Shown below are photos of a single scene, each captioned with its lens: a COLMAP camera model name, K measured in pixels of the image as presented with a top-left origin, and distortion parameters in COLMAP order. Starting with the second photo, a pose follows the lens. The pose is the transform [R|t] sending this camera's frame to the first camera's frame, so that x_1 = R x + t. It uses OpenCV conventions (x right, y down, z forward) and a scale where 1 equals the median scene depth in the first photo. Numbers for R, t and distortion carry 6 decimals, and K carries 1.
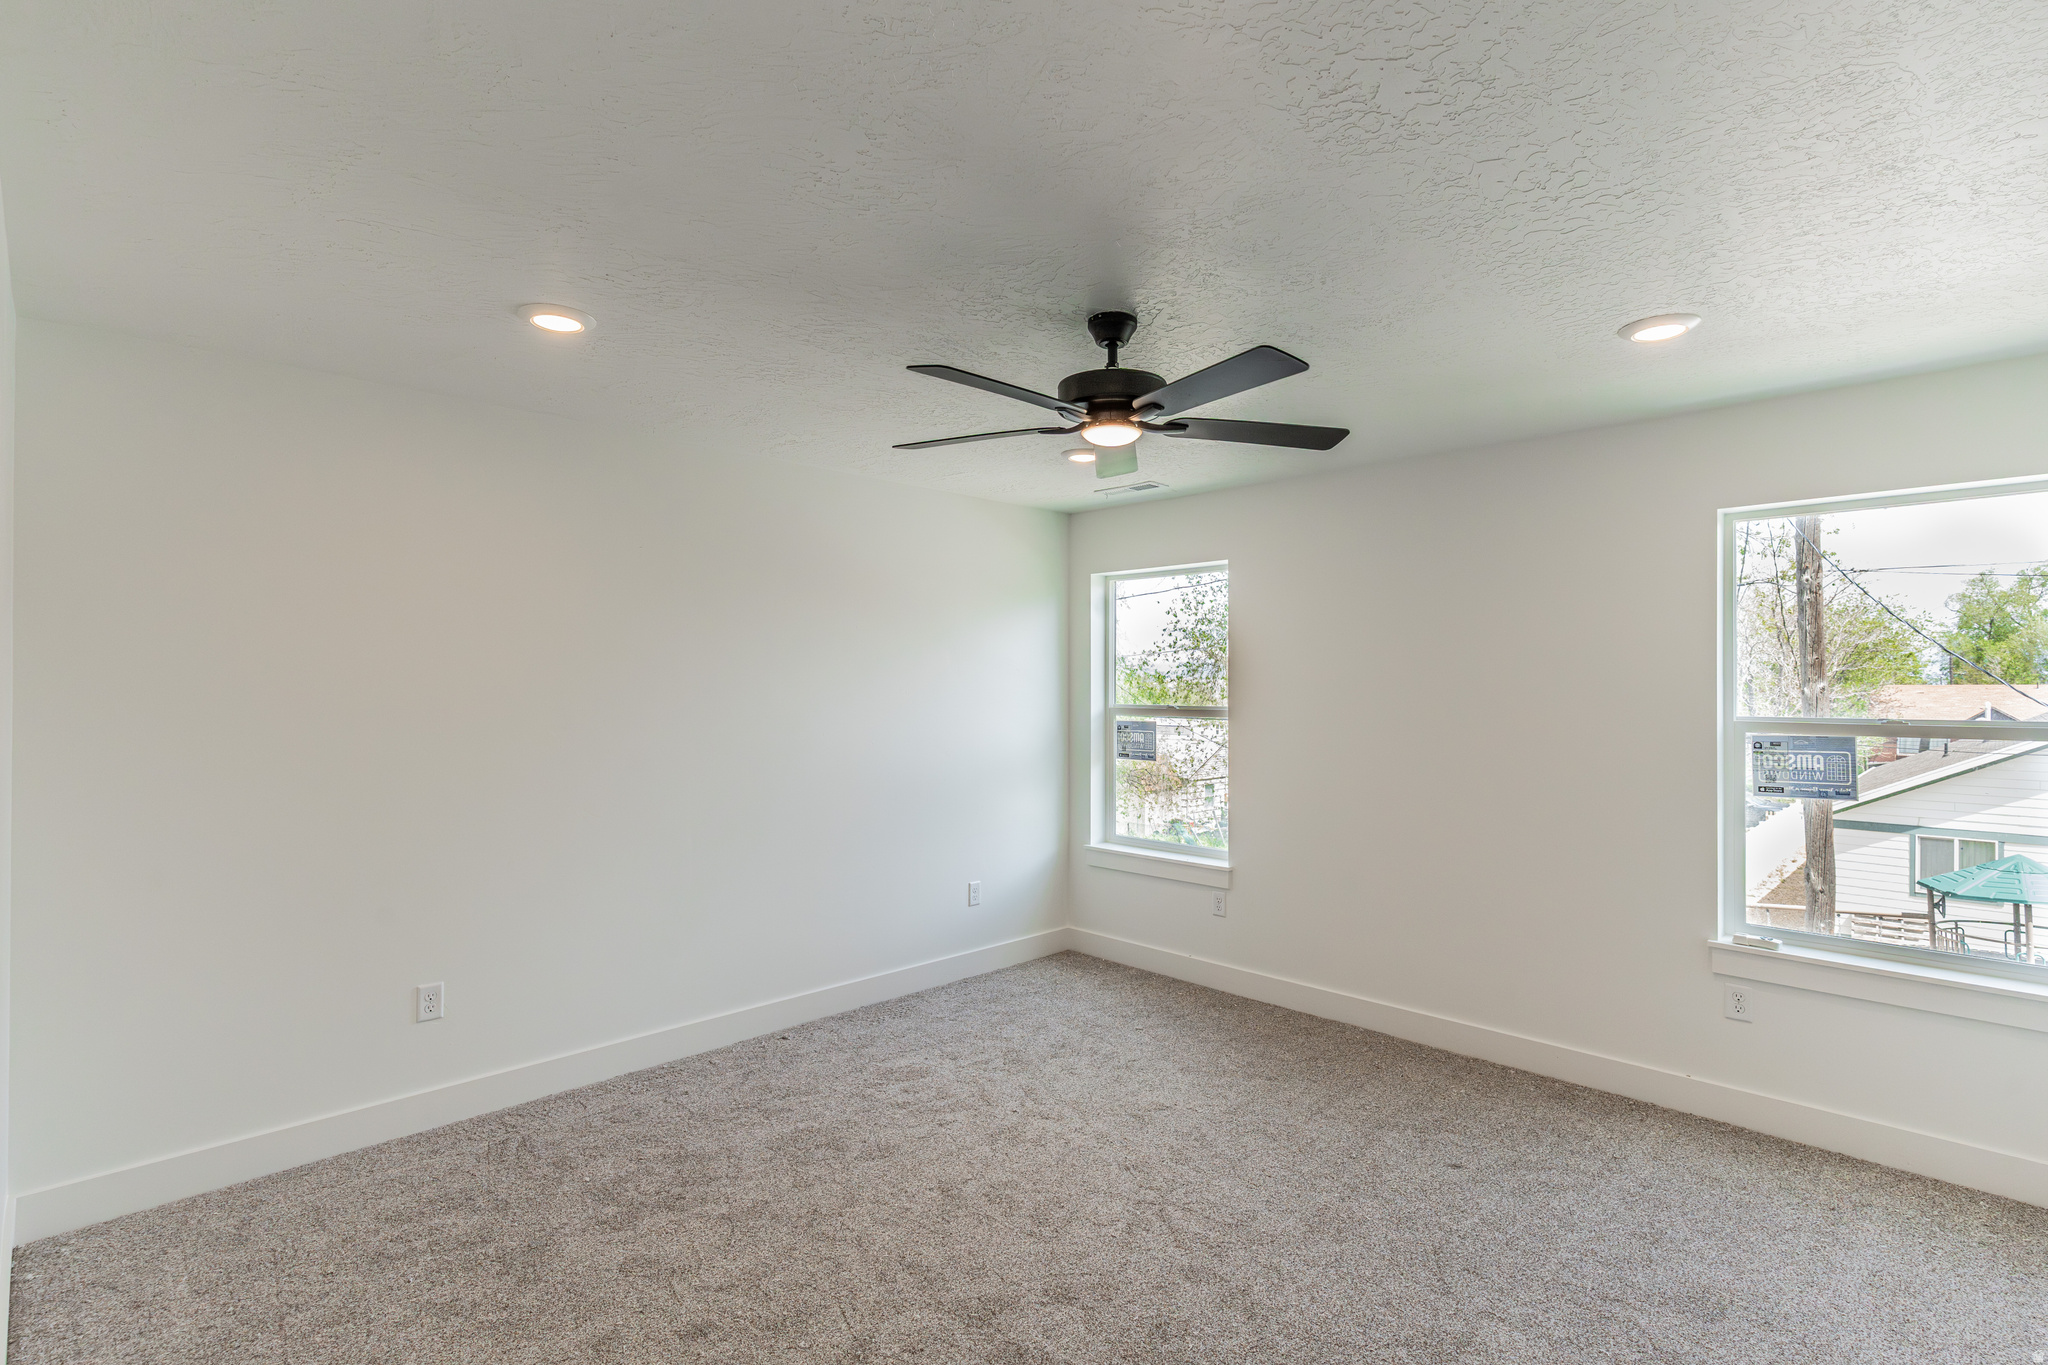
lens RADIAL K [[968.3, 0, 1026.6], [0, 968.3, 683.4], [0, 0, 1]] dist [0.001376, 0.000222]
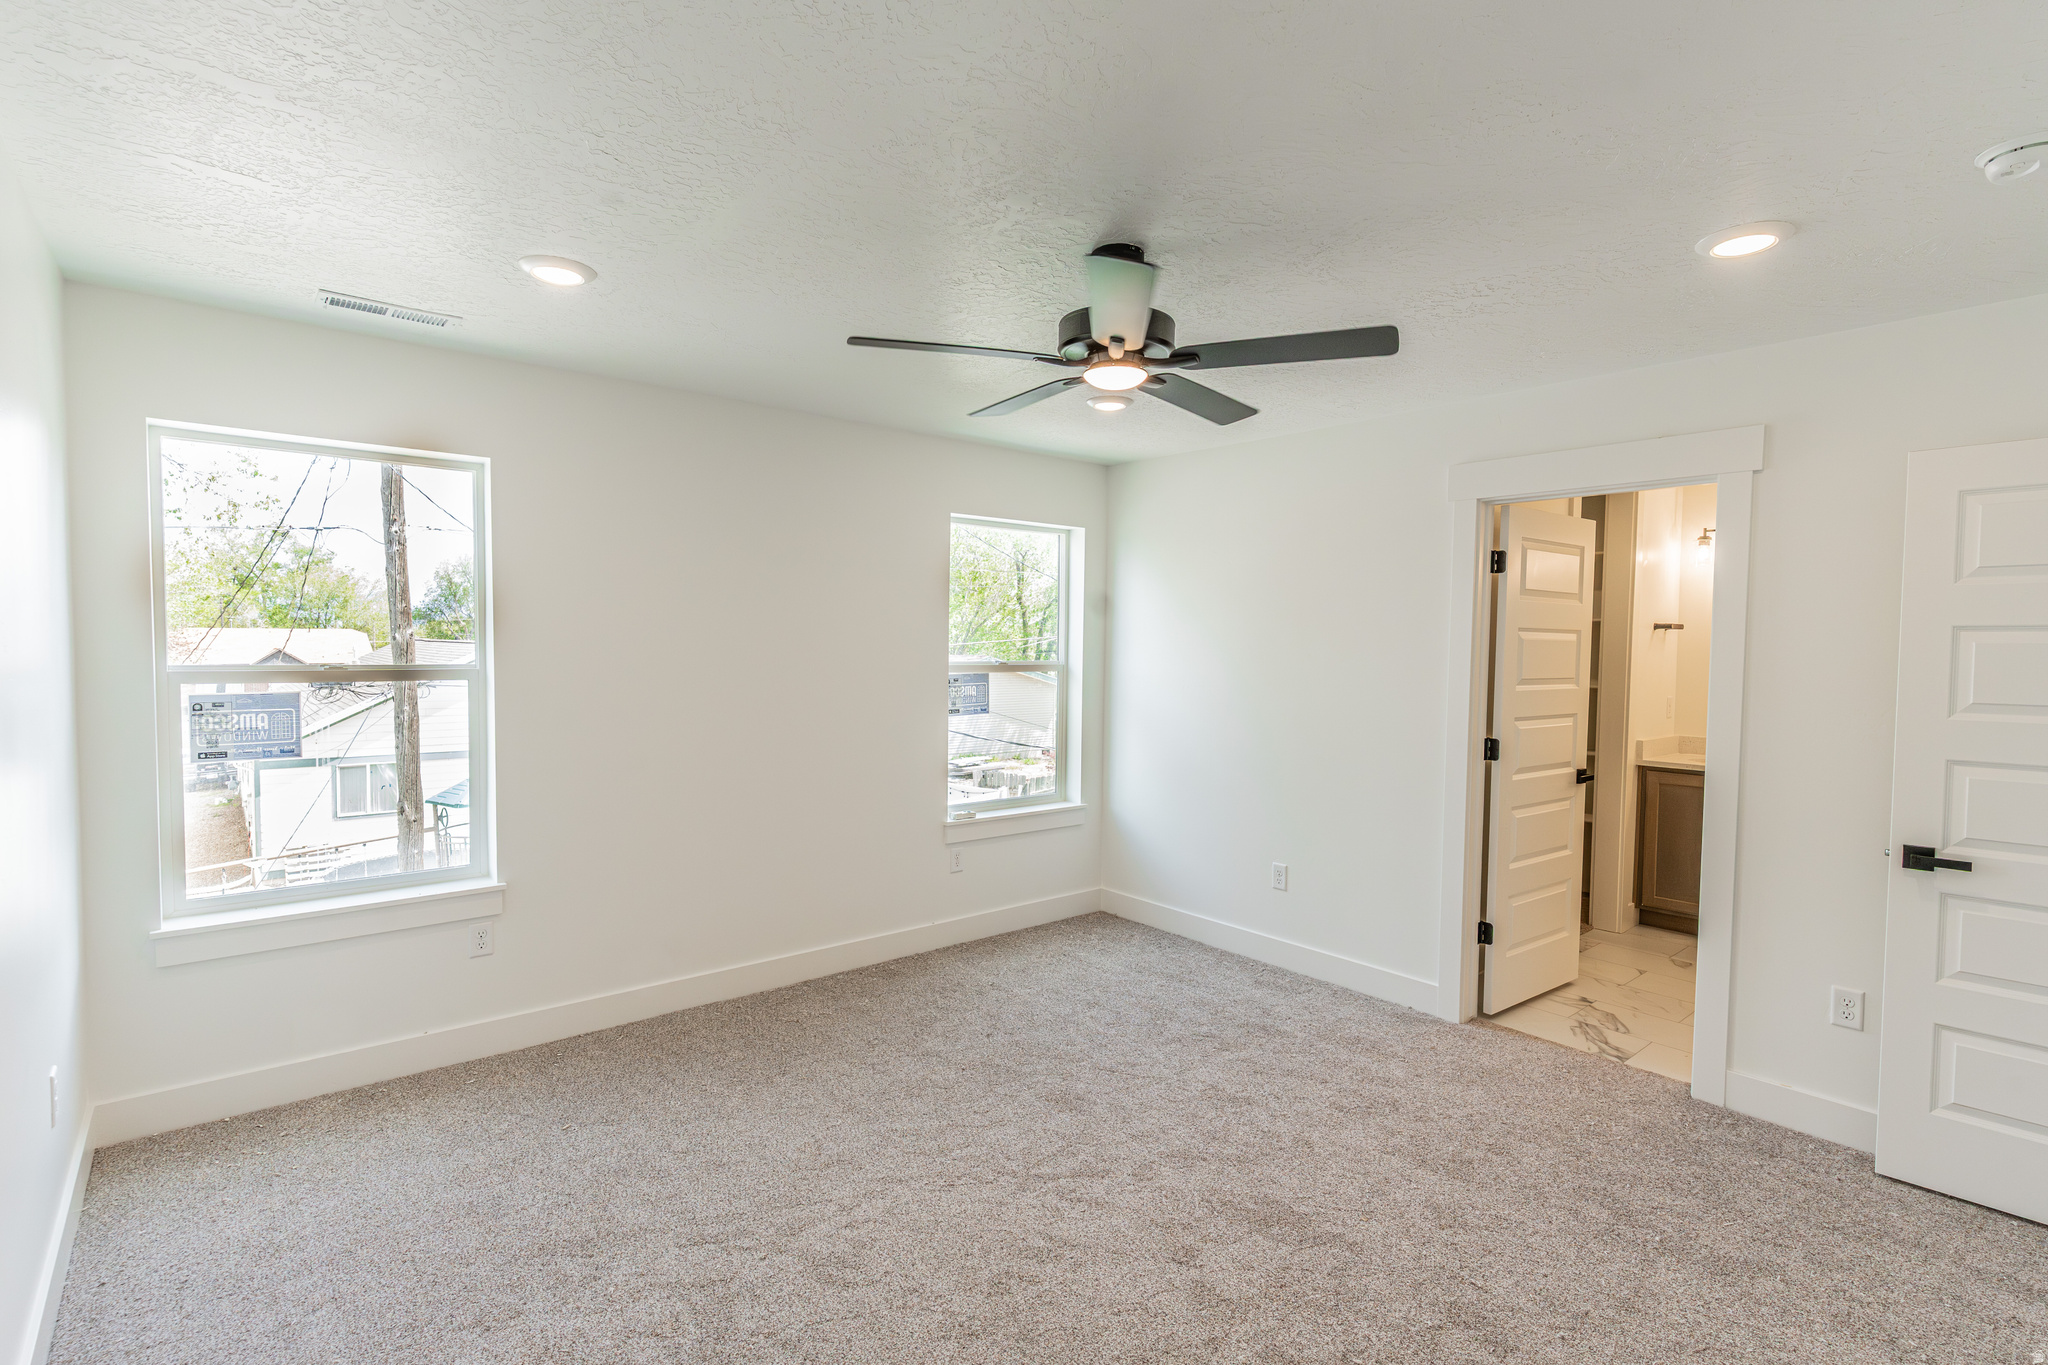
lens RADIAL K [[968.3, 0, 1026.6], [0, 968.3, 683.4], [0, 0, 1]] dist [0.001376, 0.000222]
pose [[0.082401, -0.044614, 0.995600, -0.484900], [-0.015405, 0.998821, 0.046034, -0.001015], [-0.996480, -0.019131, 0.081617, 0.556702]]
